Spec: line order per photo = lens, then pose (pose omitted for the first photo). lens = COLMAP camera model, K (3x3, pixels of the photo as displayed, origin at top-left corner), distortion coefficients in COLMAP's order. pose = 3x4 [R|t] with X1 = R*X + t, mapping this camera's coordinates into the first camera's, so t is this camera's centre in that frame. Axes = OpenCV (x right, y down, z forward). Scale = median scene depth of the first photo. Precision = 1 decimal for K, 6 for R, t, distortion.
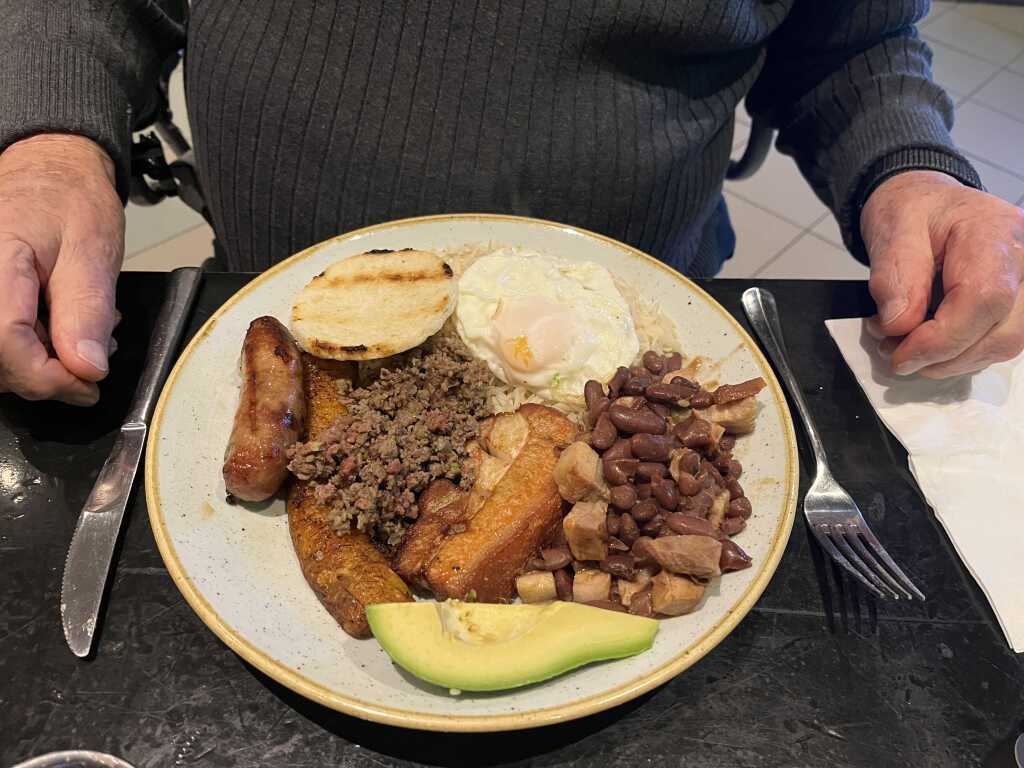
lens RADIAL K [[771.2, 0, 526.0], [0, 771.2, 384.3], [0, 0, 1]] dist [-0.016638, -0.005322]
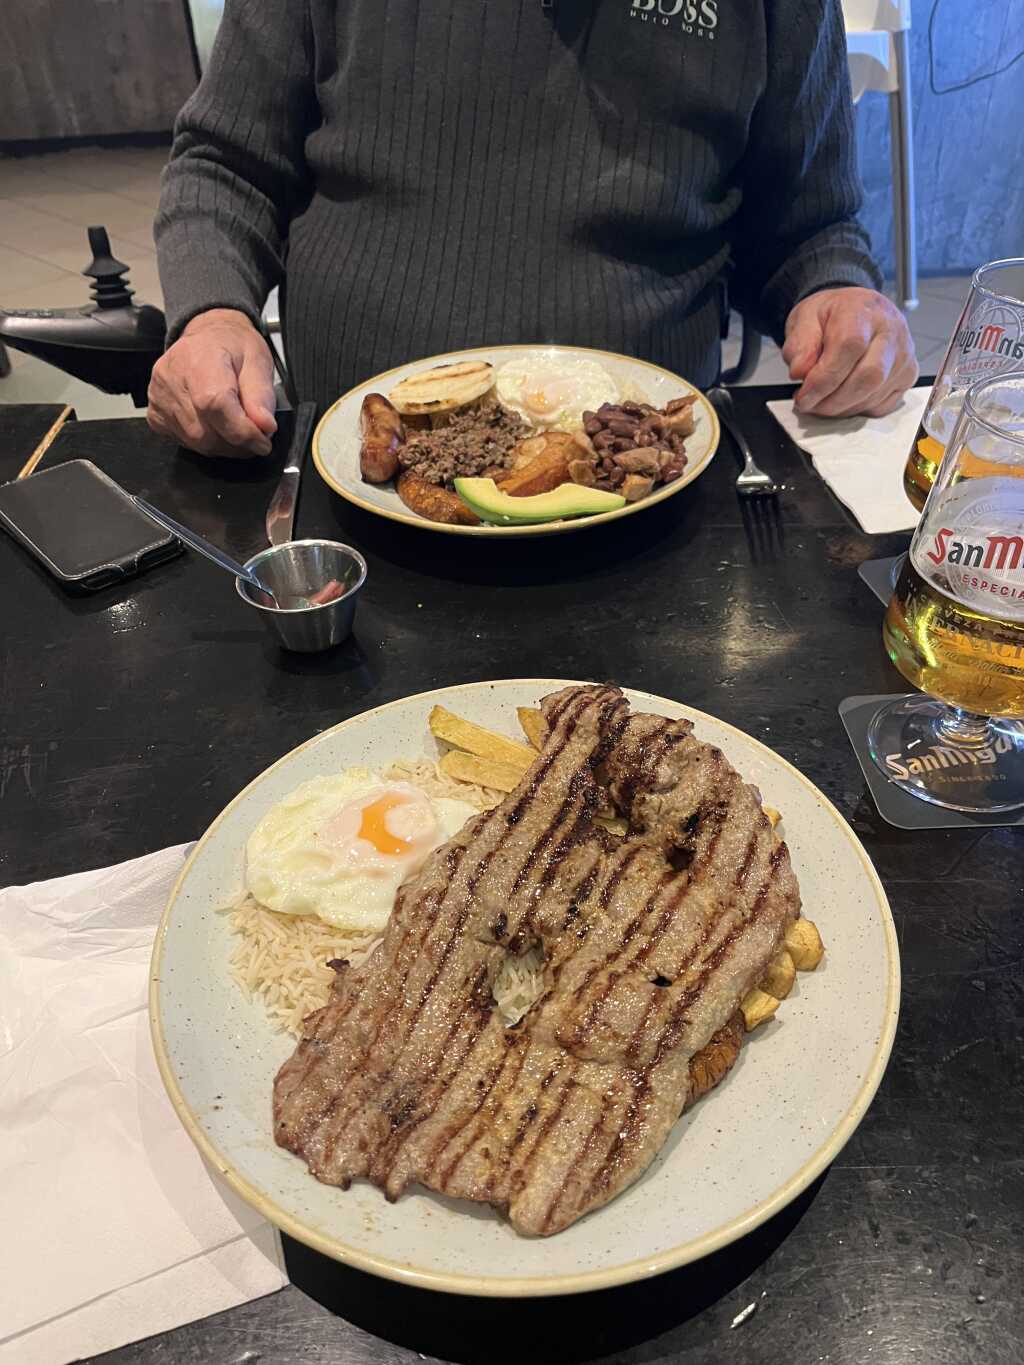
lens RADIAL K [[1038.4, 0, 512.0], [0, 1038.4, 682.5], [0, 0, 1]] dist [0.003148, 0.001397]
pose [[0.995567, -0.066733, -0.066283, 0.039180], [0.055096, 0.984909, -0.164066, 0.859702], [0.076232, 0.159687, 0.984220, -0.962451]]
